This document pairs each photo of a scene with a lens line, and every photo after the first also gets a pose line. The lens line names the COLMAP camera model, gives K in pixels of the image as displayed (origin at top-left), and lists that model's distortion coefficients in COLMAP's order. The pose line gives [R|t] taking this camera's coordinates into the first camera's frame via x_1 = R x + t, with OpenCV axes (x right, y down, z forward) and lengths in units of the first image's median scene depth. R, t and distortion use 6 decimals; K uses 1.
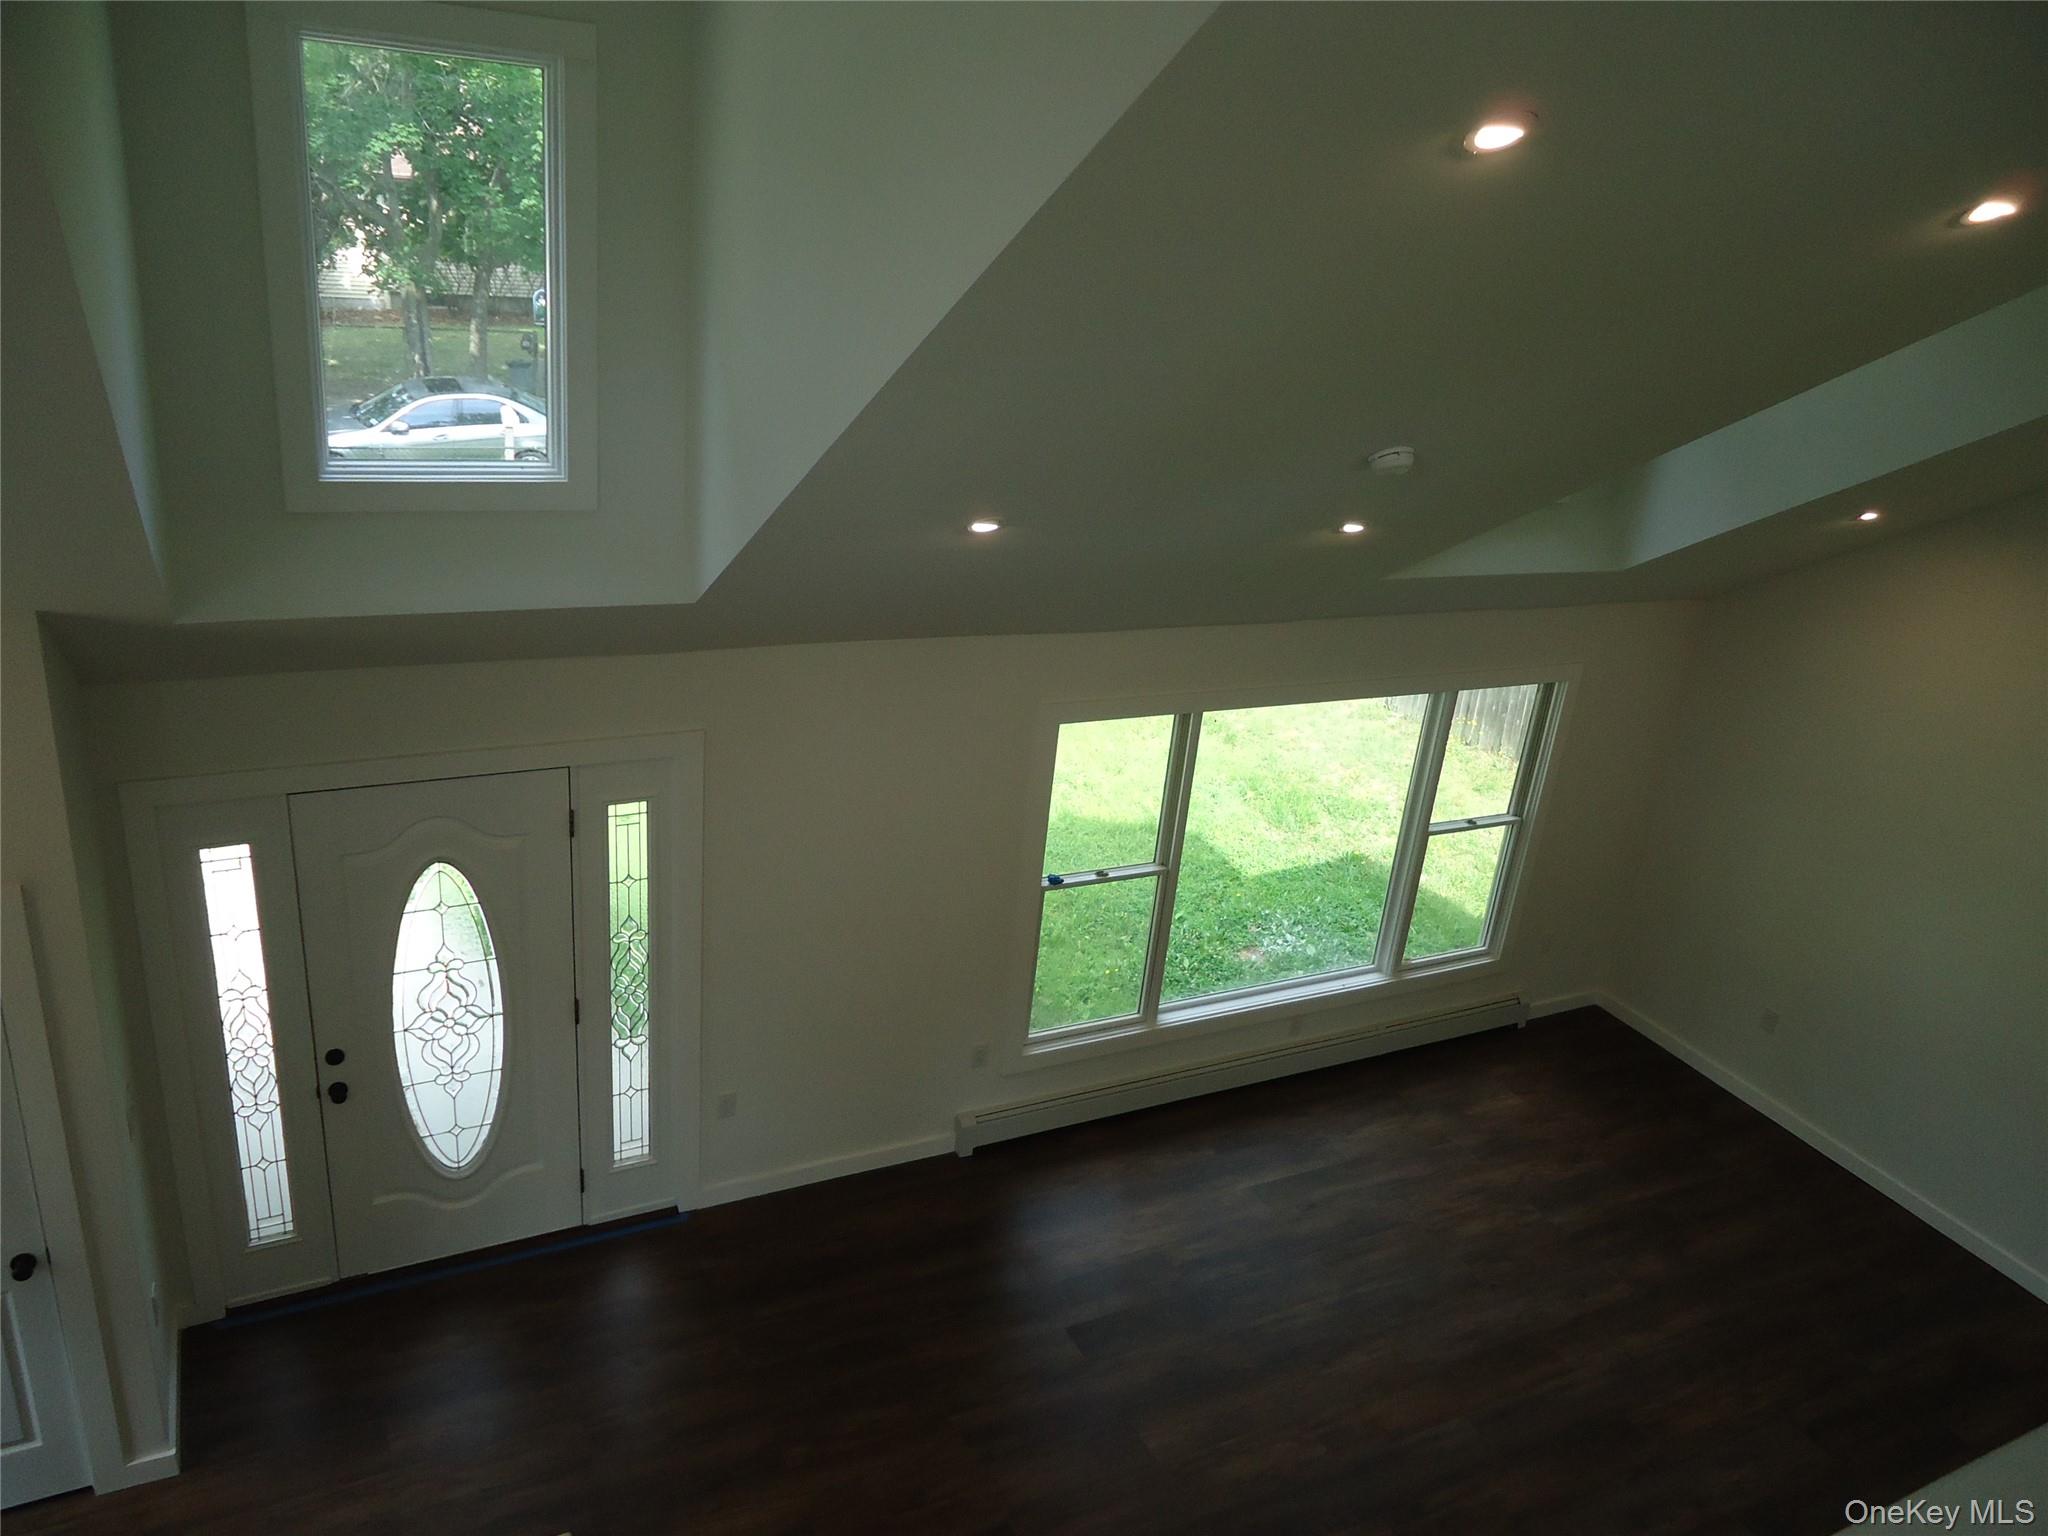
lens RADIAL K [[1471.6, 0, 1035.5], [0, 1471.6, 765.1], [0, 0, 1]] dist [-0.022239, 0.003861]
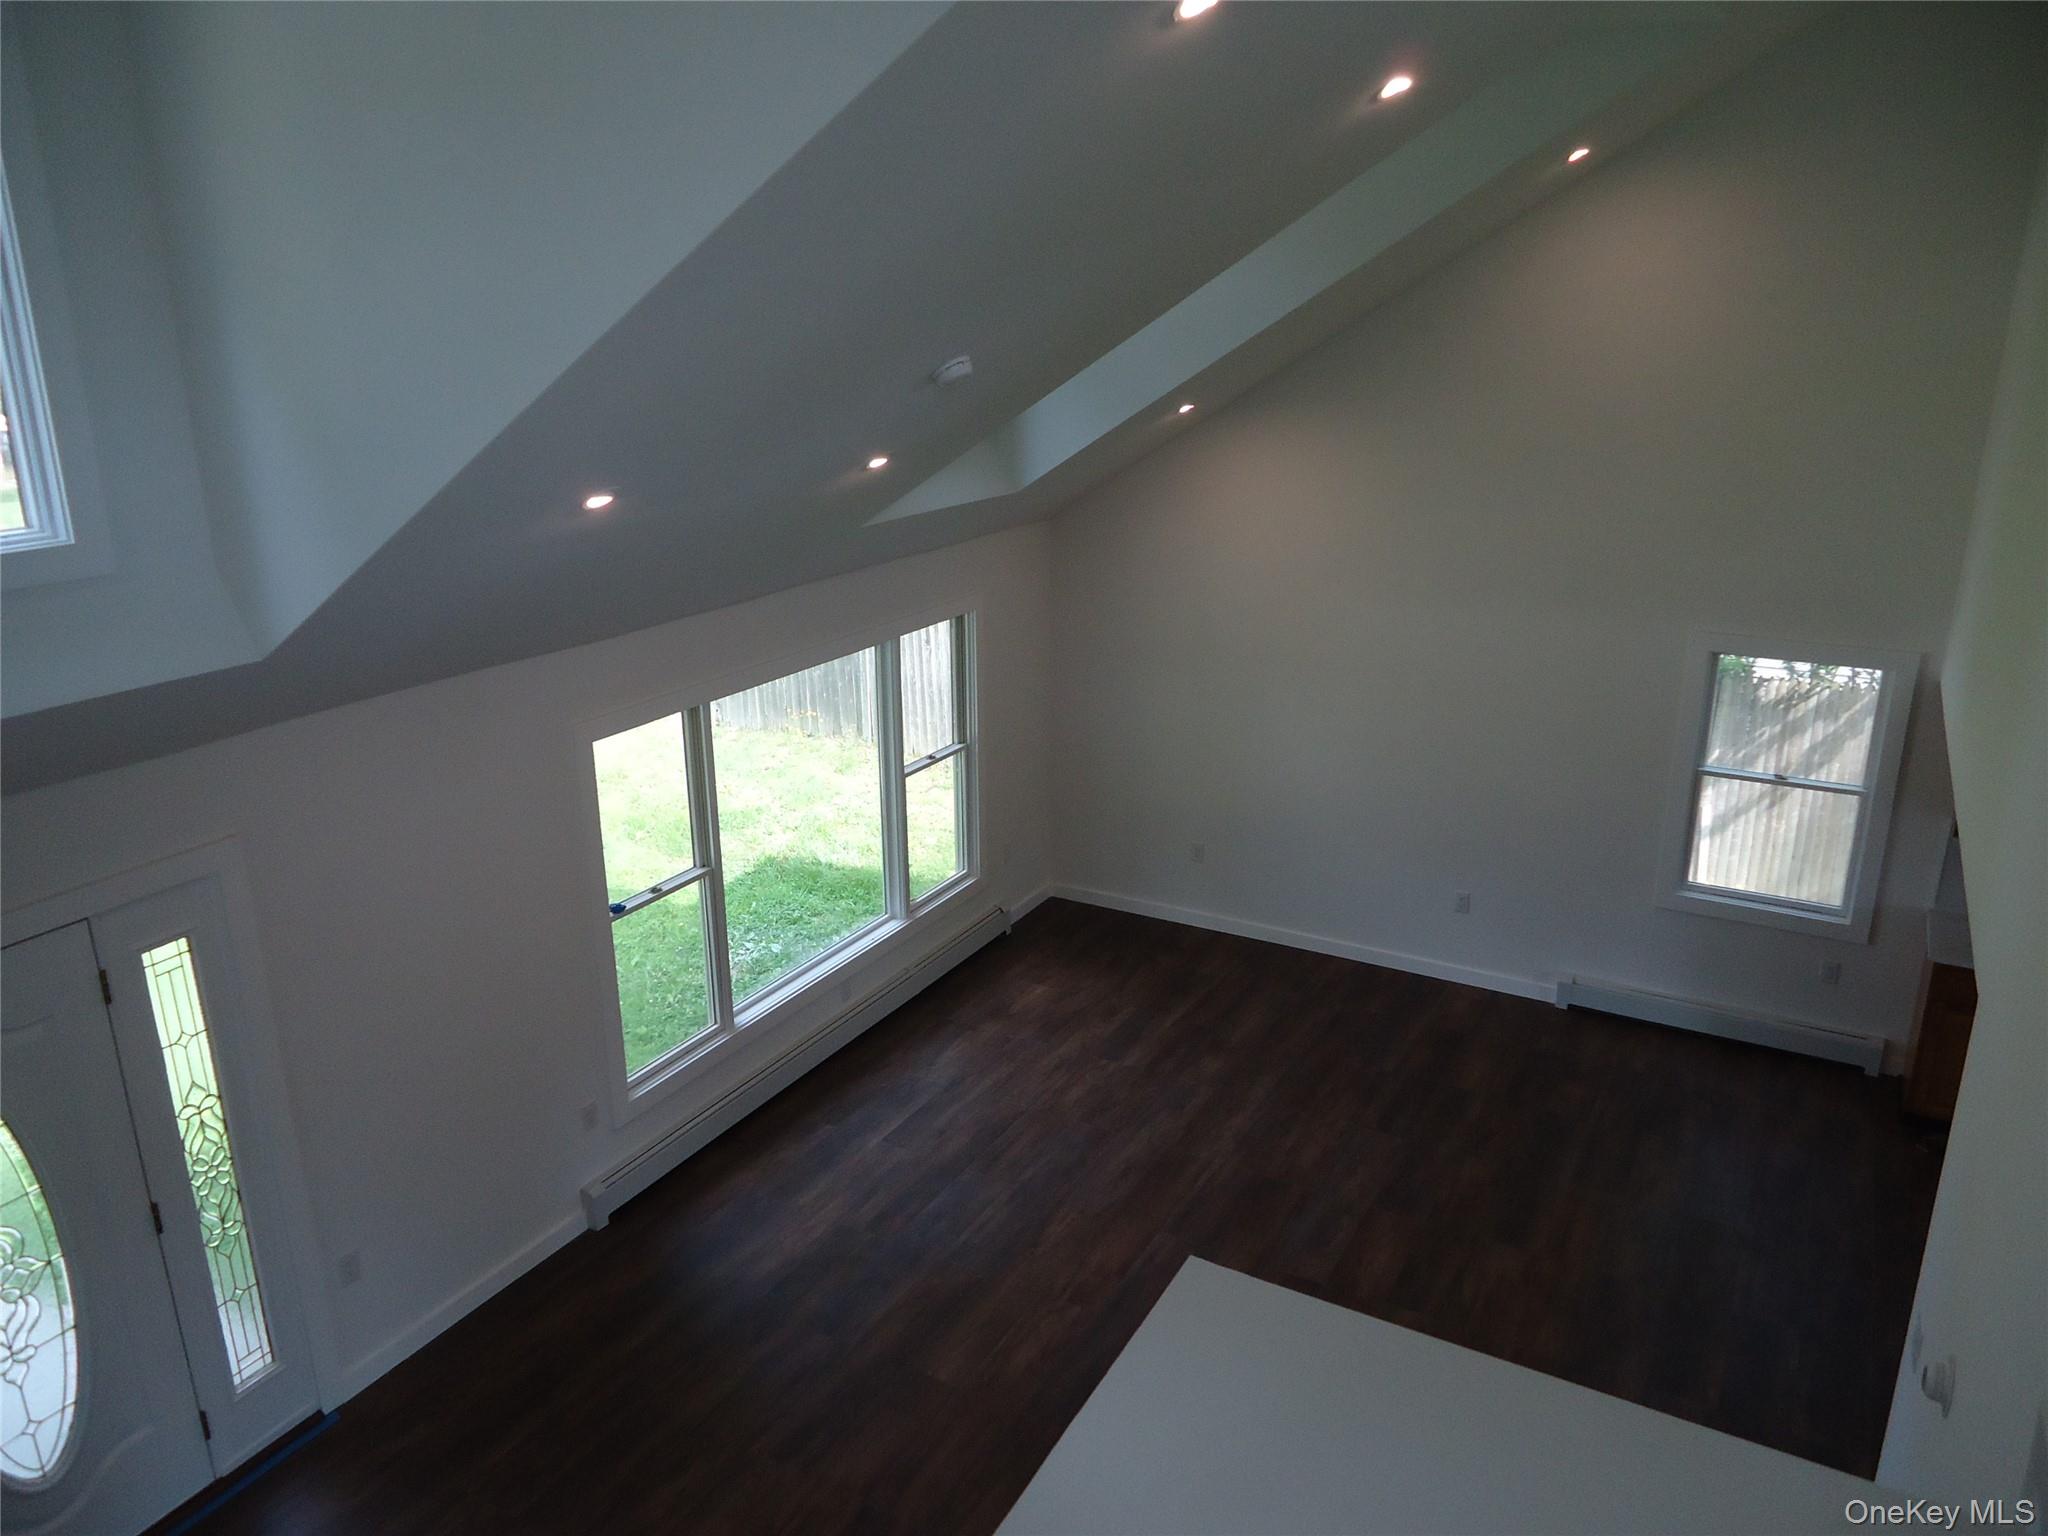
lens RADIAL K [[1471.6, 0, 1035.5], [0, 1471.6, 765.1], [0, 0, 1]] dist [-0.022239, 0.003861]
pose [[0.825497, -0.265350, 0.498141, -0.209717], [0.287166, 0.957276, 0.034044, 0.034223], [-0.485892, 0.114946, 0.866428, 0.032139]]
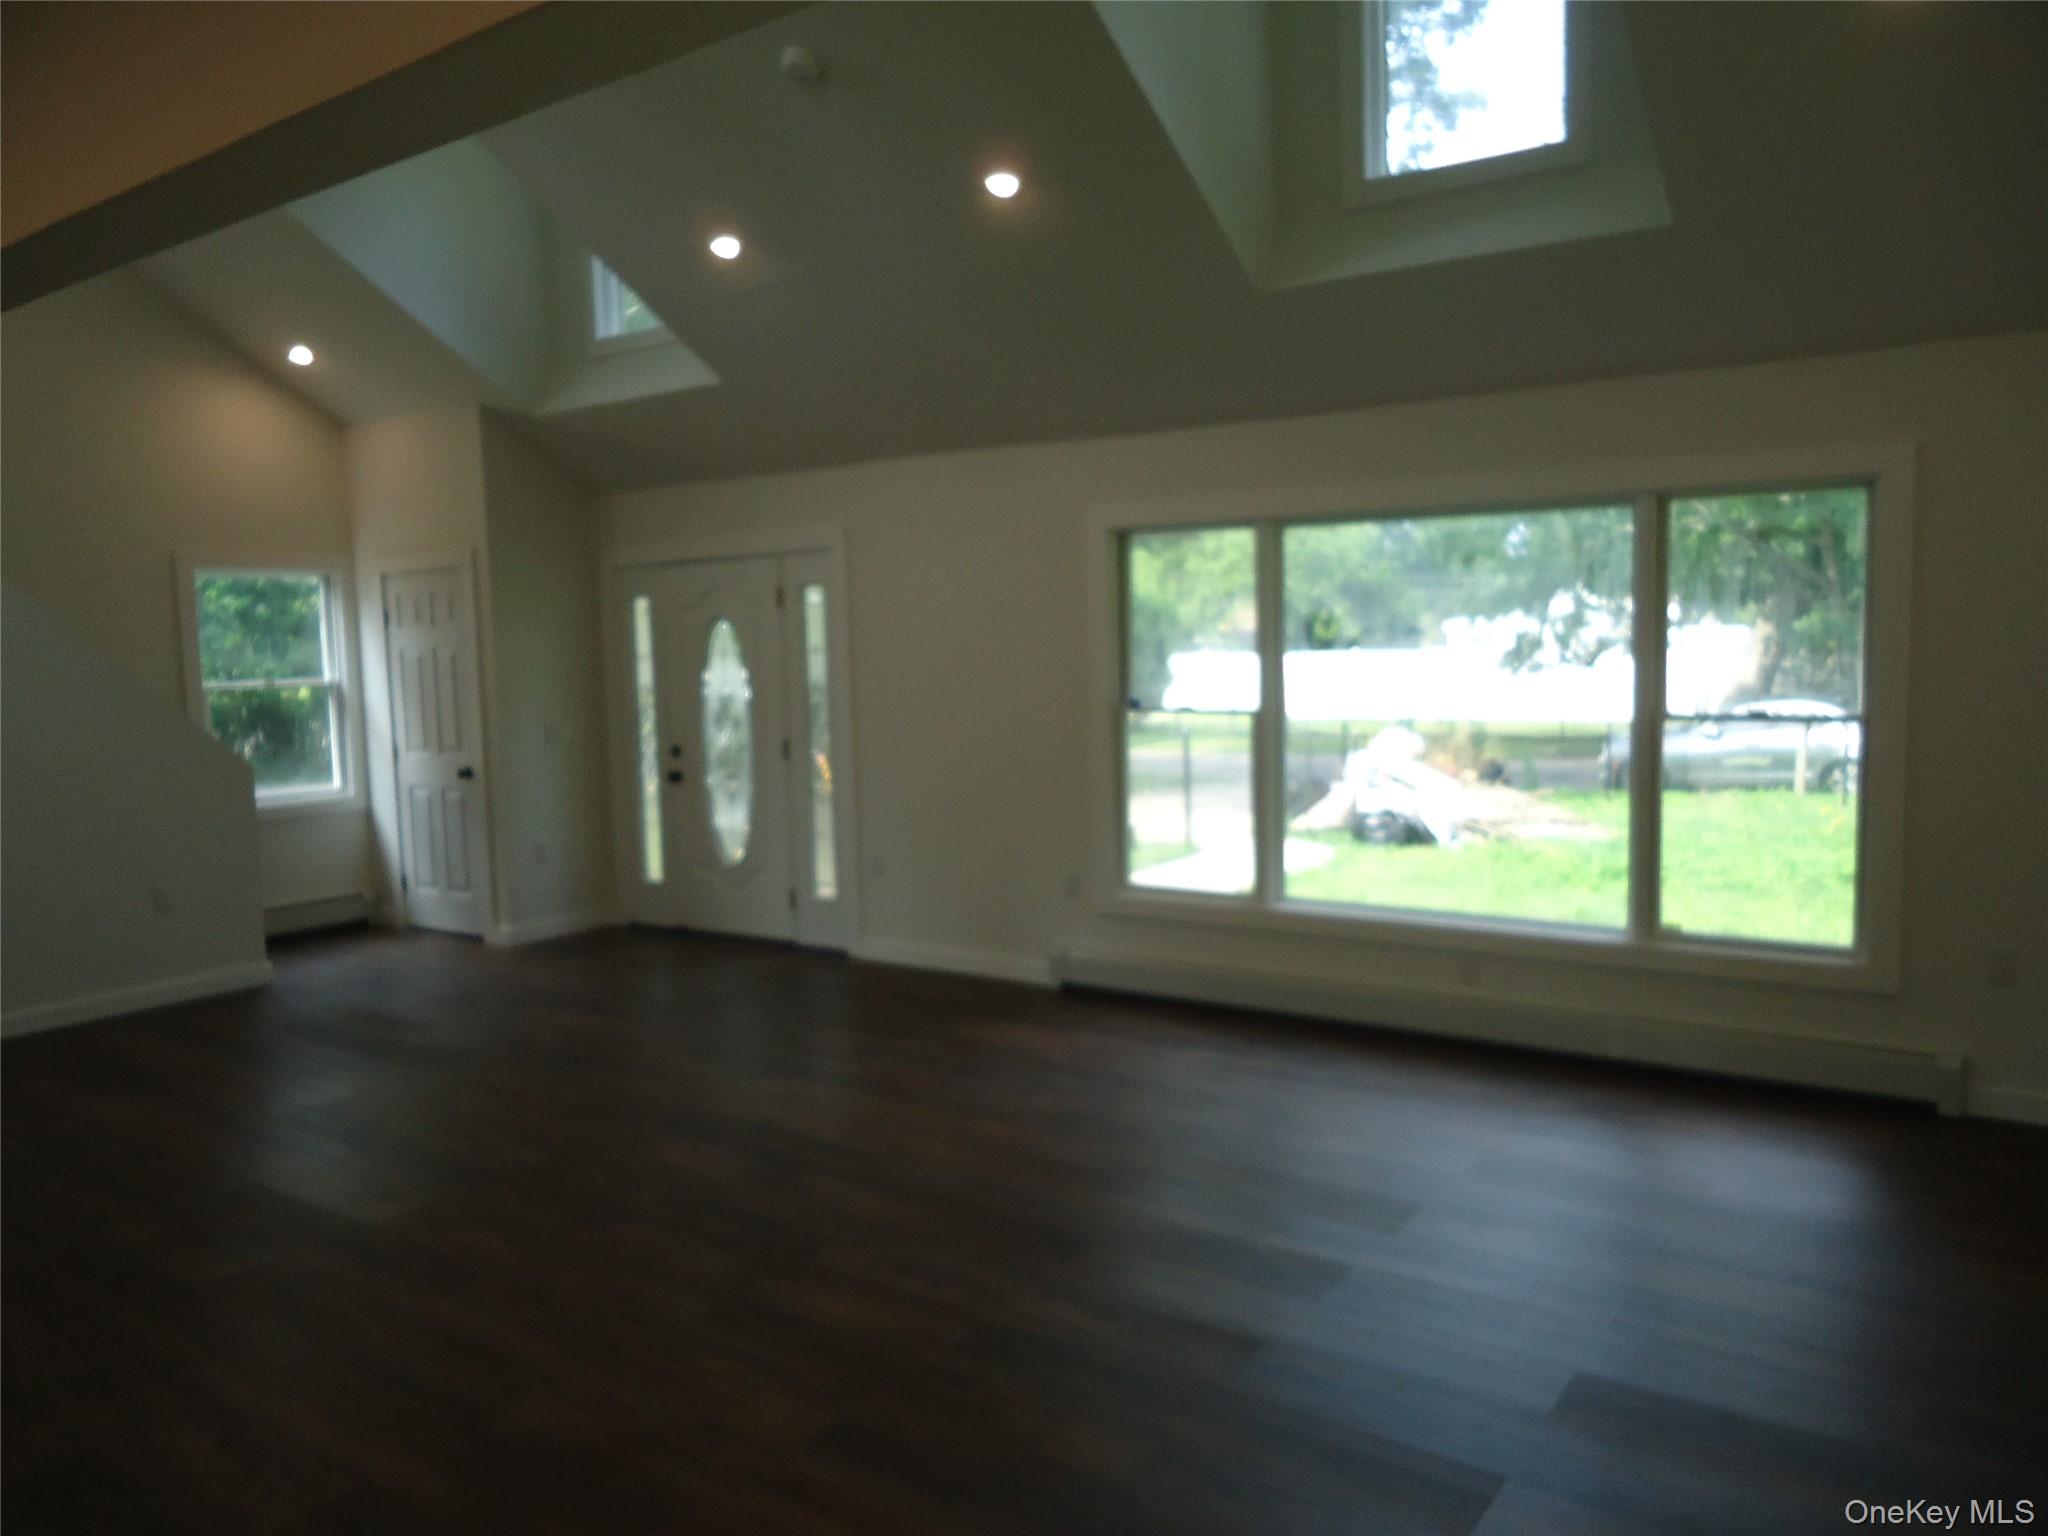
lens RADIAL K [[1471.6, 0, 1035.5], [0, 1471.6, 765.1], [0, 0, 1]] dist [-0.022239, 0.003861]
pose [[0.453853, -0.035703, -0.890361, 0.854502], [-0.262472, 0.949510, -0.171868, 0.302073], [0.851543, 0.311698, 0.421567, 0.533564]]
